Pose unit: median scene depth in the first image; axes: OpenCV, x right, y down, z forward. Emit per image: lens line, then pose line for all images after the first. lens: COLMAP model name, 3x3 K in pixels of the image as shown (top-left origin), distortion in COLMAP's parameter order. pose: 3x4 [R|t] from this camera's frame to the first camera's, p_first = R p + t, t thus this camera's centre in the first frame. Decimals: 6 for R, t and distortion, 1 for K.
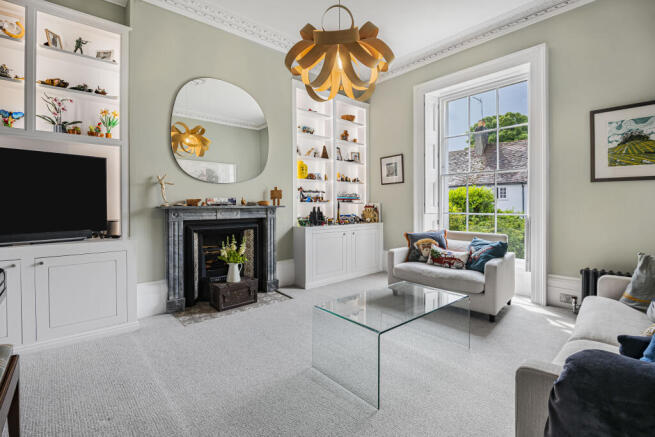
lens RADIAL K [[297.8, 0, 334.1], [0, 297.8, 210.6], [0, 0, 1]] dist [0.051972, -0.031592]
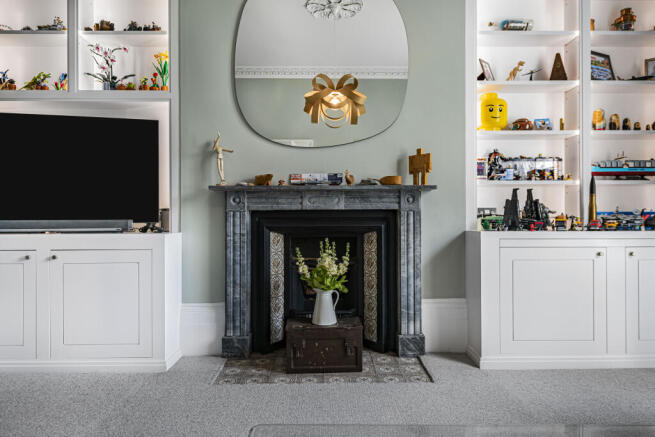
lens RADIAL K [[434.8, 0, 327.5], [0, 434.8, 218.5], [0, 0, 1]] dist [0.037640, -0.001947]
pose [[0.762433, -0.000002, -0.647067, 0.178473], [-0.009936, 0.999882, -0.011711, 0.053549], [0.646991, 0.015358, 0.762343, 0.389191]]
